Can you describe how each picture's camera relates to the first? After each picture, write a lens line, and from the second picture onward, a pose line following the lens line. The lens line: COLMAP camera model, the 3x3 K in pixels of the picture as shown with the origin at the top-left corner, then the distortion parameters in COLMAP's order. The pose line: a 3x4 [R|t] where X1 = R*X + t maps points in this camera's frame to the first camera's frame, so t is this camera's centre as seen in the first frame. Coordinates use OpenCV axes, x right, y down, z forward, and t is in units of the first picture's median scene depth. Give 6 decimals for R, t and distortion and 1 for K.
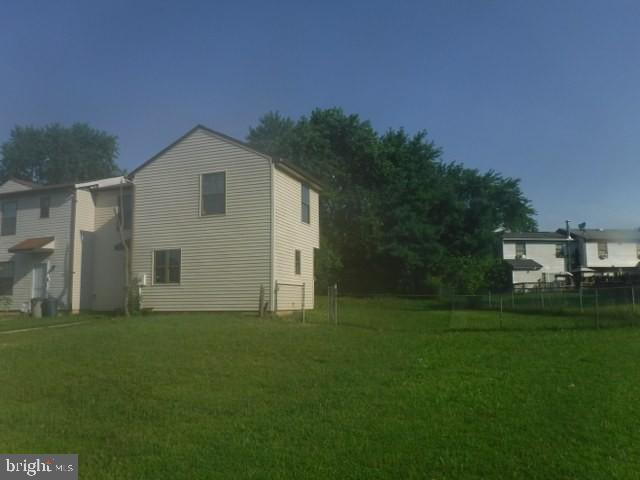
lens RADIAL K [[522.1, 0, 320.0], [0, 522.1, 240.0], [0, 0, 1]] dist [-0.092912, 0.011712]
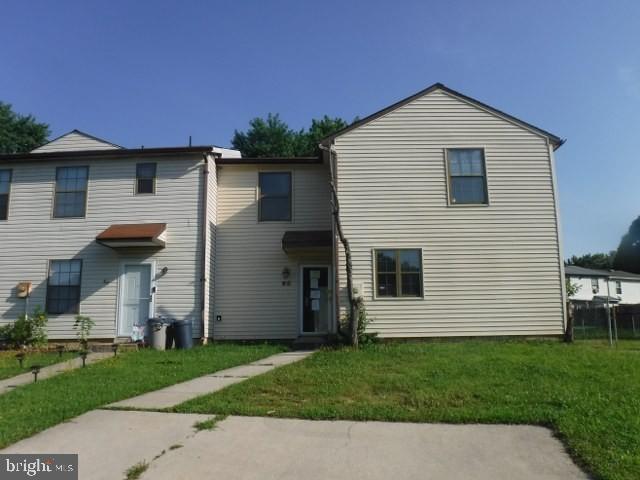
lens RADIAL K [[522.1, 0, 320.0], [0, 522.1, 240.0], [0, 0, 1]] dist [-0.092912, 0.011712]
pose [[0.953468, 0.061168, 0.295225, -0.541708], [-0.039878, 0.996186, -0.077612, 0.058859], [-0.298847, 0.062228, 0.952270, 0.326472]]
